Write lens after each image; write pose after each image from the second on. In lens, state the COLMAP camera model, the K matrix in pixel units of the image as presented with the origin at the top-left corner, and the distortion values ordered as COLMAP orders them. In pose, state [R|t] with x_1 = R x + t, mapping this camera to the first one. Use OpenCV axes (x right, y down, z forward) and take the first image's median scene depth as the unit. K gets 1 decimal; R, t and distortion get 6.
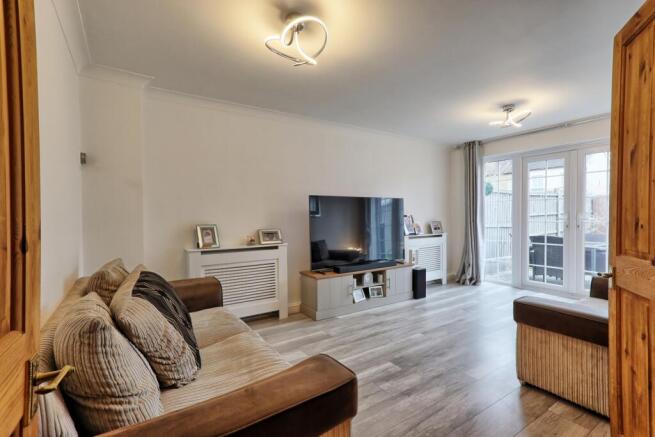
lens RADIAL K [[303.9, 0, 329.4], [0, 303.9, 217.4], [0, 0, 1]] dist [-0.027843, 0.030922]
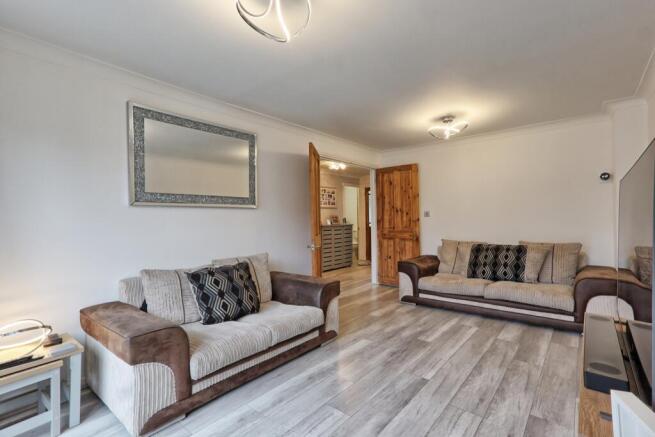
lens RADIAL K [[303.9, 0, 329.4], [0, 303.9, 217.4], [0, 0, 1]] dist [-0.027843, 0.030922]
pose [[-0.959925, 0.022836, -0.279326, 0.788879], [0.023297, 0.999727, 0.001671, -0.019010], [0.279288, -0.004903, -0.960195, 1.779902]]
